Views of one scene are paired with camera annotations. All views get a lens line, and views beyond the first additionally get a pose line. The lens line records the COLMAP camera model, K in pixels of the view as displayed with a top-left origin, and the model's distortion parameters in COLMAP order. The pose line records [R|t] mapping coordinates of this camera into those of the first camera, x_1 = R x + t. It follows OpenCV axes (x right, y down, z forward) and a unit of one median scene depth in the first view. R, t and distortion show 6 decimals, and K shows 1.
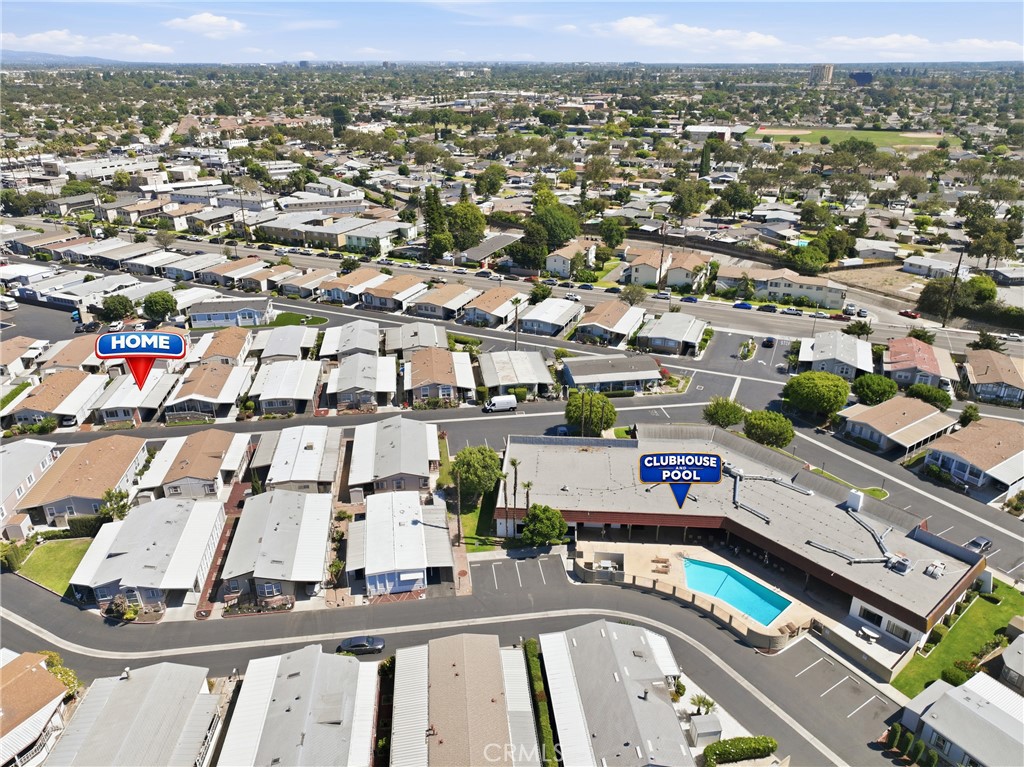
lens RADIAL K [[716.9, 0, 513.2], [0, 716.9, 382.6], [0, 0, 1]] dist [0.008768, 0.001964]
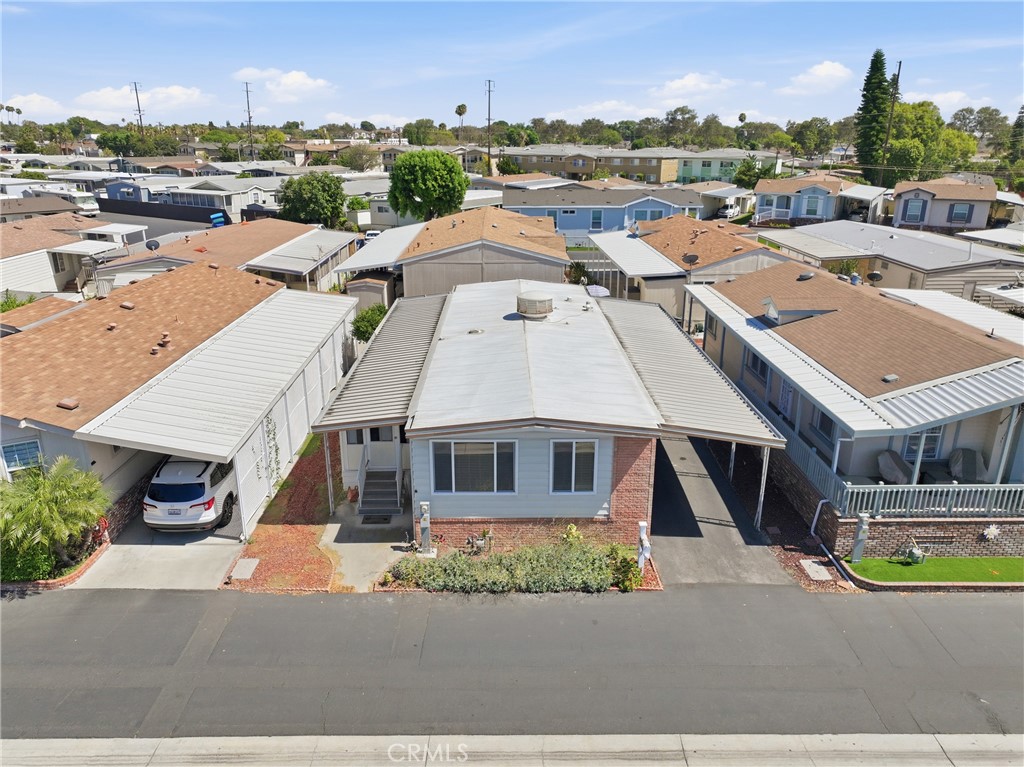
lens RADIAL K [[716.9, 0, 511.3], [0, 716.9, 383.3], [0, 0, 1]] dist [0.008768, 0.001964]
pose [[0.991001, 0.046849, -0.125389, -0.532513], [-0.057126, 0.995184, -0.079660, 0.037831], [0.121054, 0.086107, 0.988904, 0.858274]]
